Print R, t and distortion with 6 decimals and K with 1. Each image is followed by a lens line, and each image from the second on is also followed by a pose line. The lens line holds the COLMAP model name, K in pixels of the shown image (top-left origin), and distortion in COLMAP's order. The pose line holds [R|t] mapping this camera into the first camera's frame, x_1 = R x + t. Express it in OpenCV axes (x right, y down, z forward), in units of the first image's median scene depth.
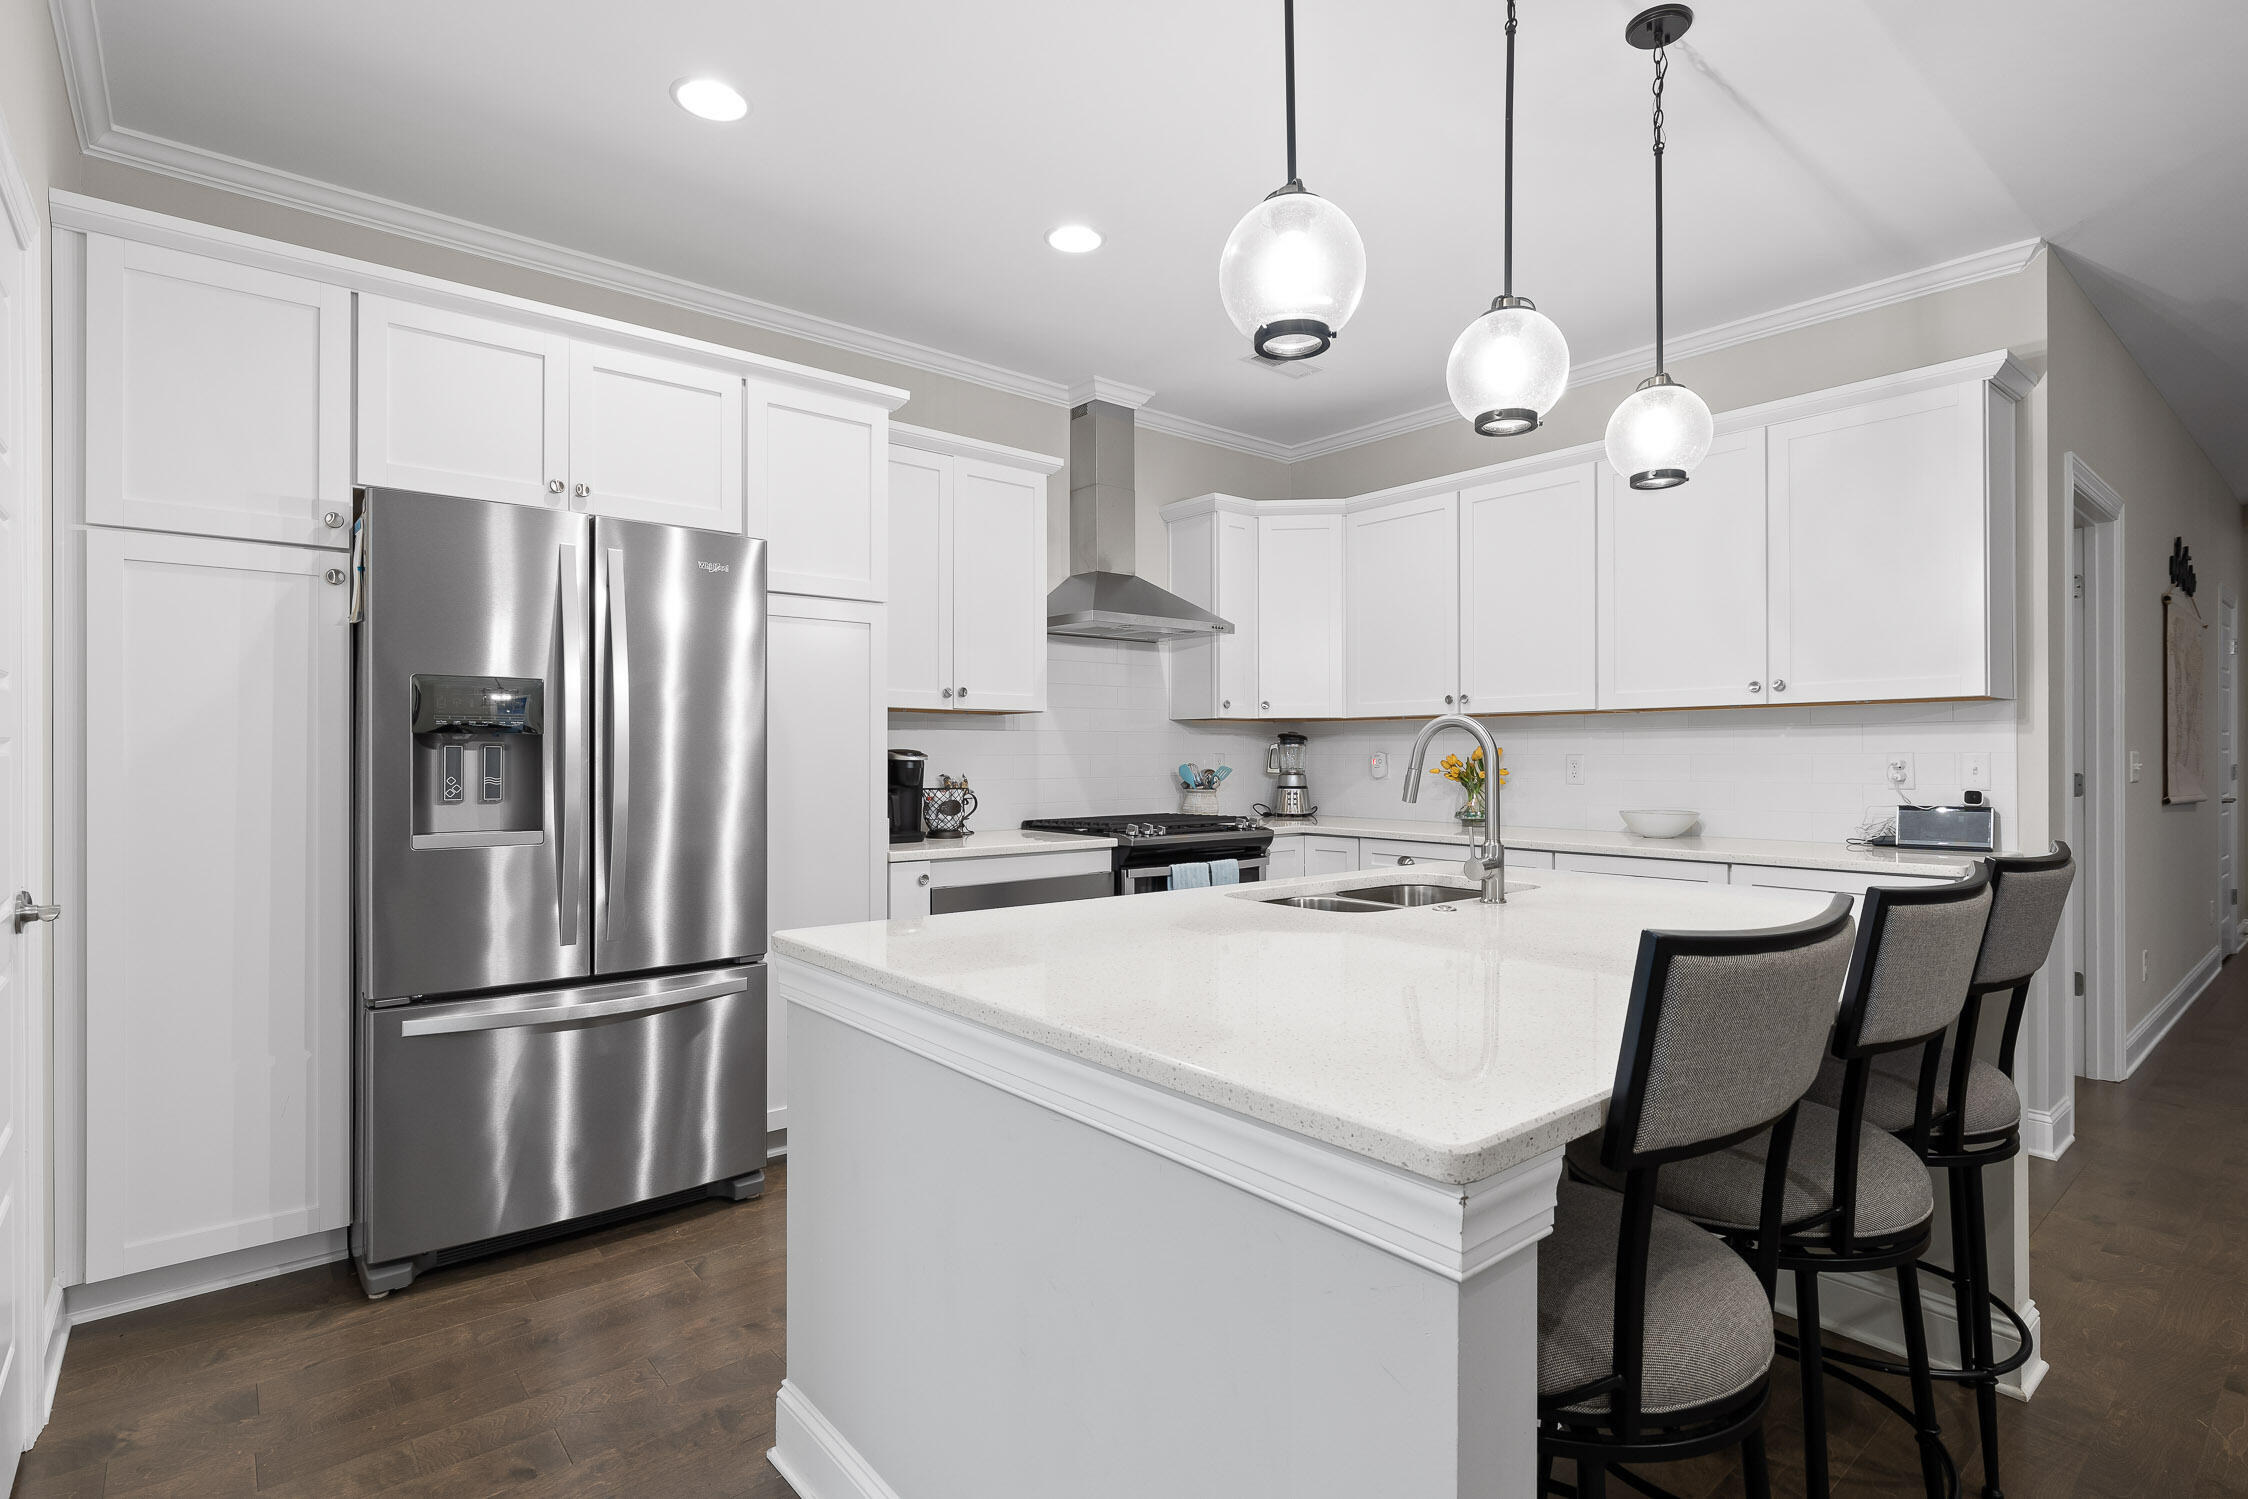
lens RADIAL K [[1090.4, 0, 1114.4], [0, 1090.4, 755.8], [0, 0, 1]] dist [-0.003090, -0.000453]
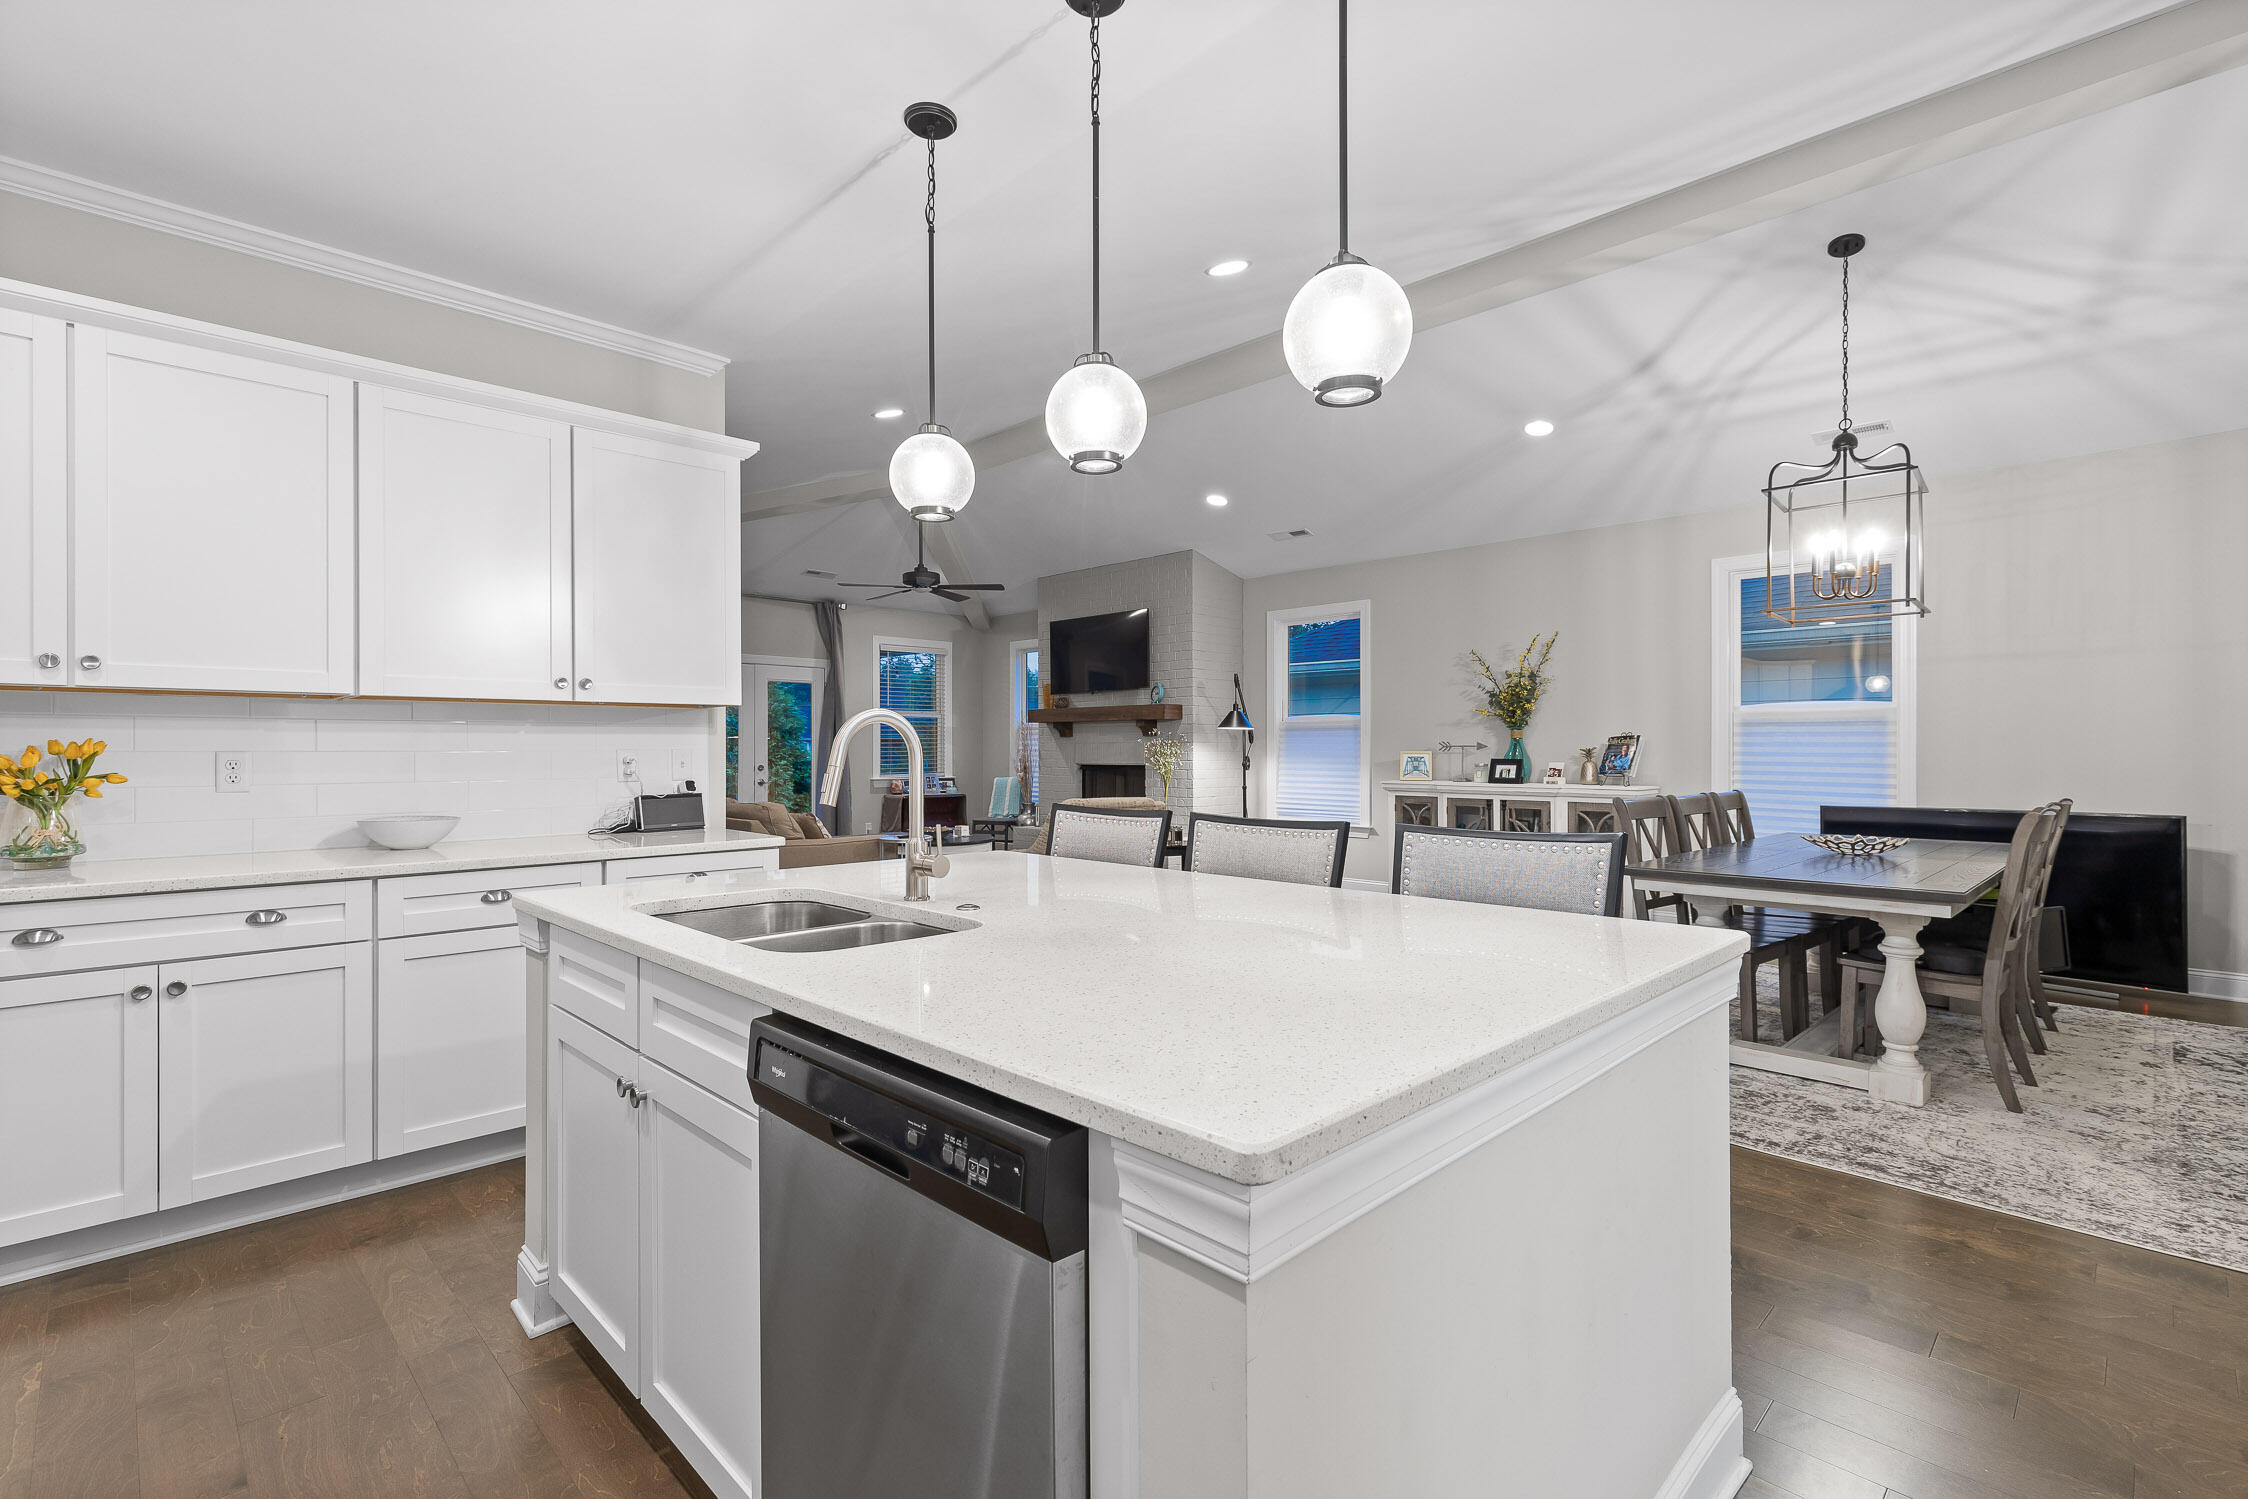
lens RADIAL K [[1018.9, 0, 1117.8], [0, 1018.9, 748.4], [0, 0, 1]] dist [0.005380, -0.000670]
pose [[-0.083518, 0.002297, 0.996504, -0.380923], [0.001168, 0.999997, -0.002207, -0.001352], [-0.996506, 0.000980, -0.083521, 0.571266]]
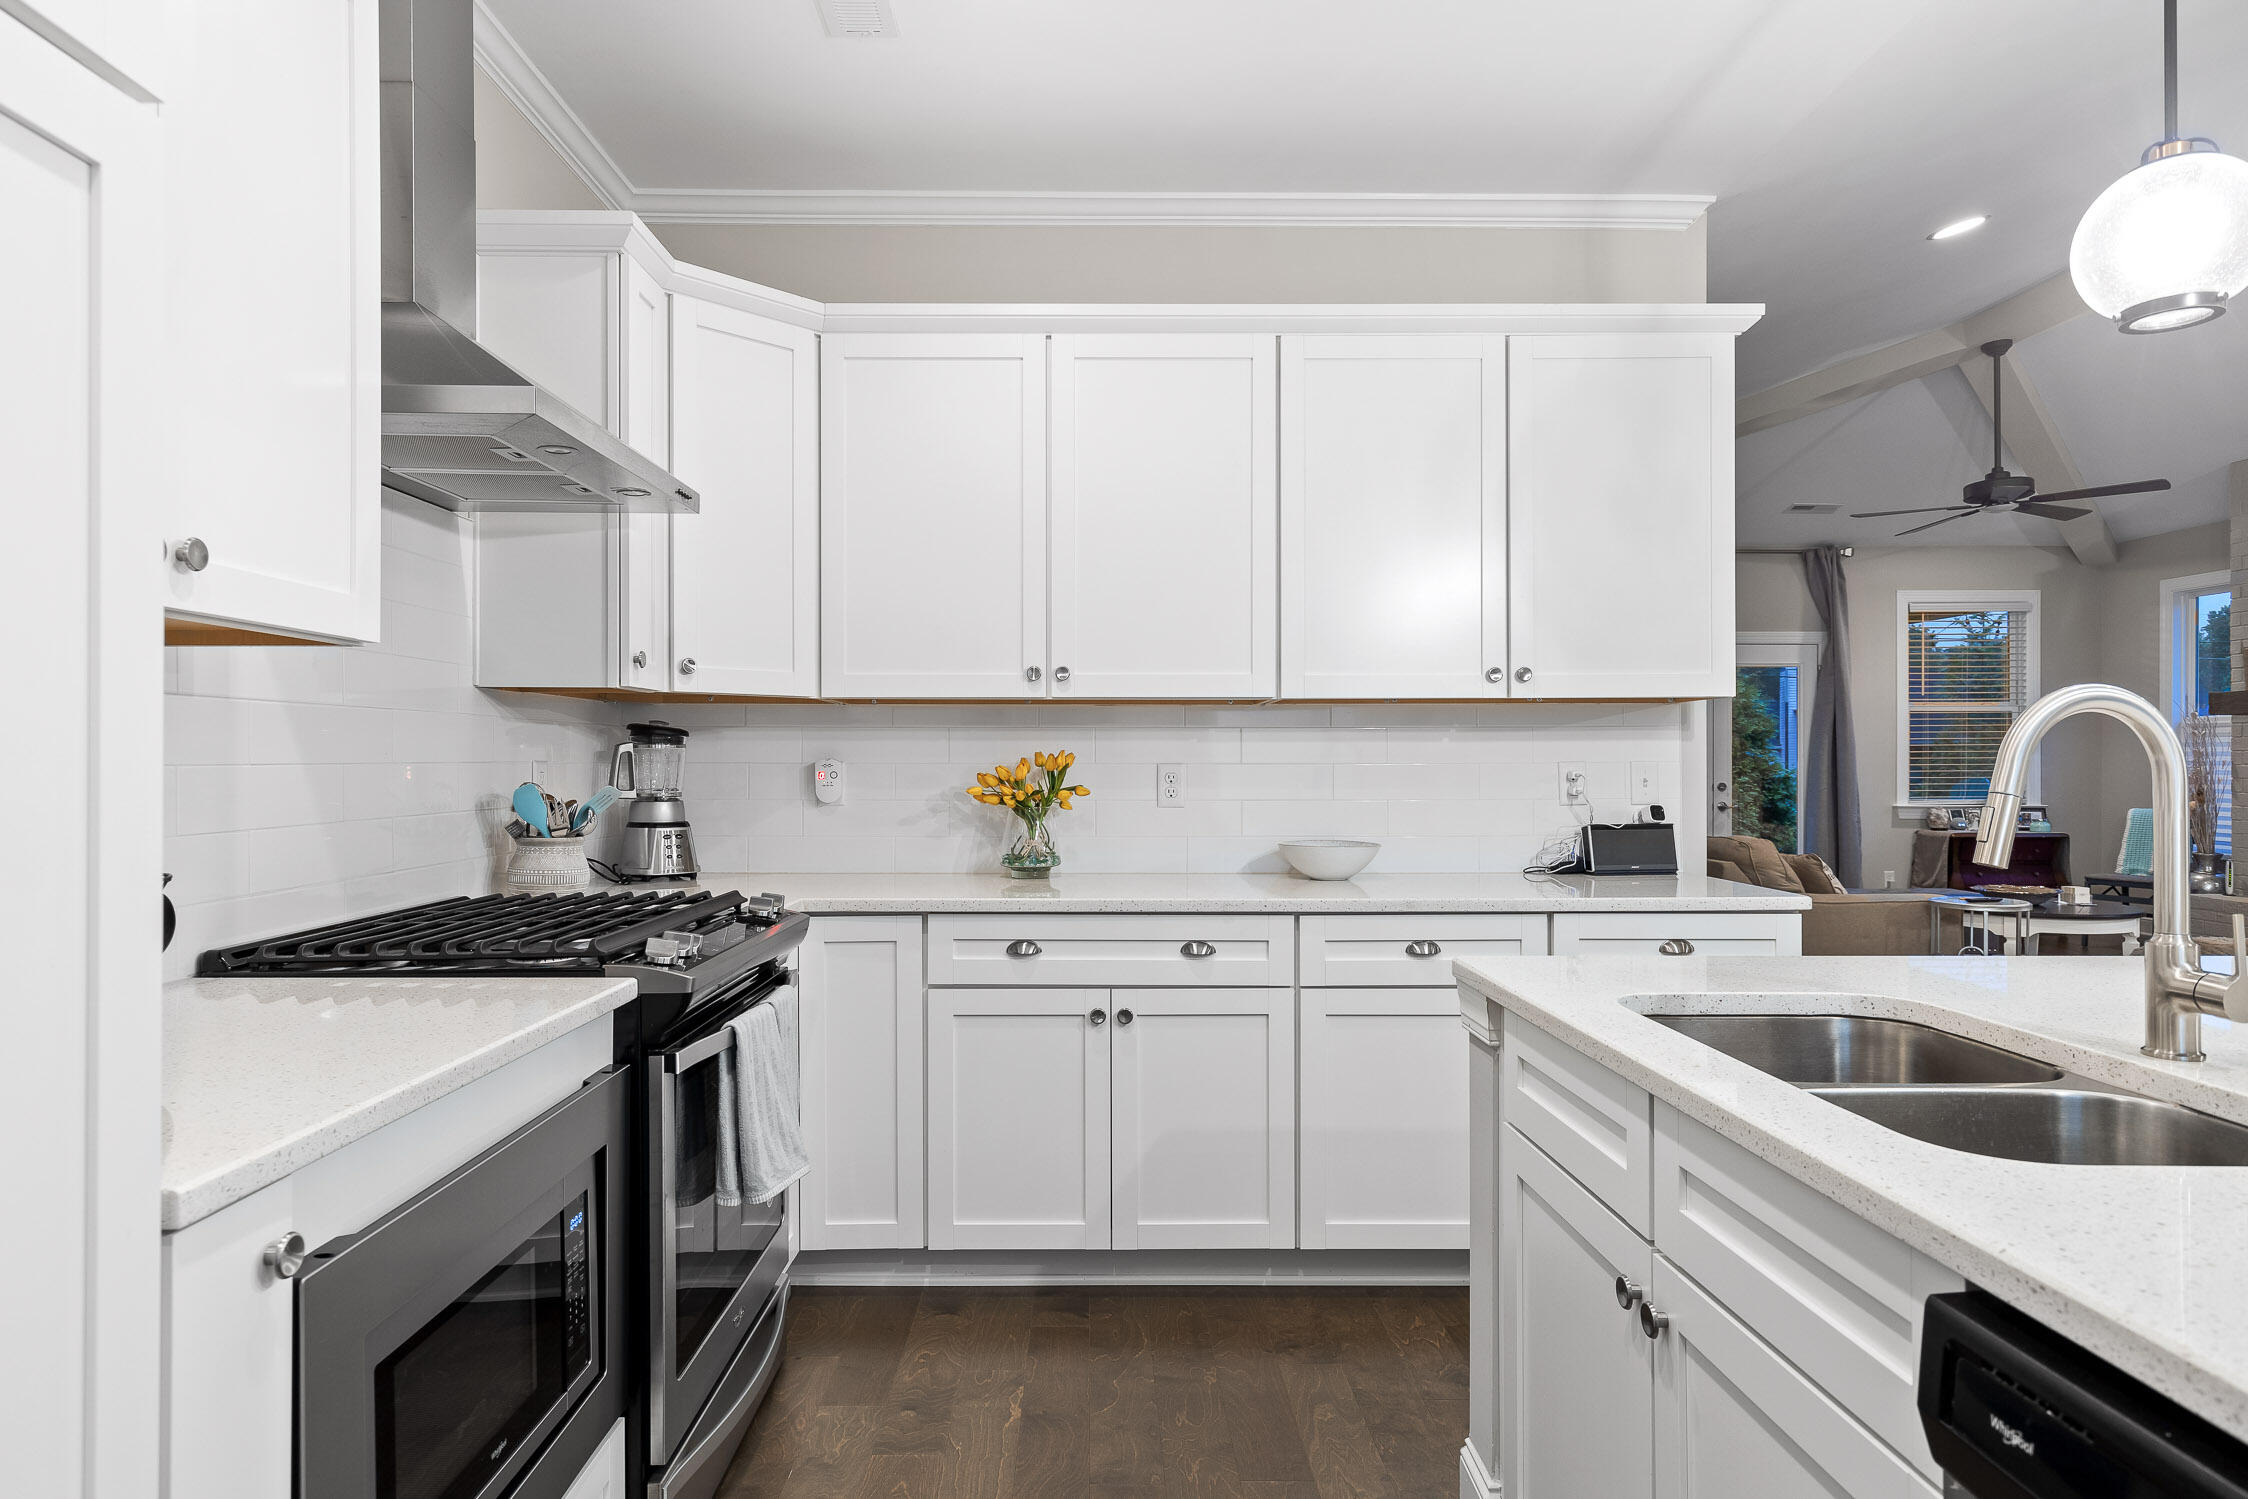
lens RADIAL K [[1287.0, 0, 1103.5], [0, 1287.0, 762.6], [0, 0, 1]] dist [0.003927, 0.001324]
pose [[0.633647, 0.000659, 0.773622, -0.278107], [-0.000179, 1.000000, -0.000704, -0.001622], [-0.773622, 0.000308, 0.633647, 0.641180]]
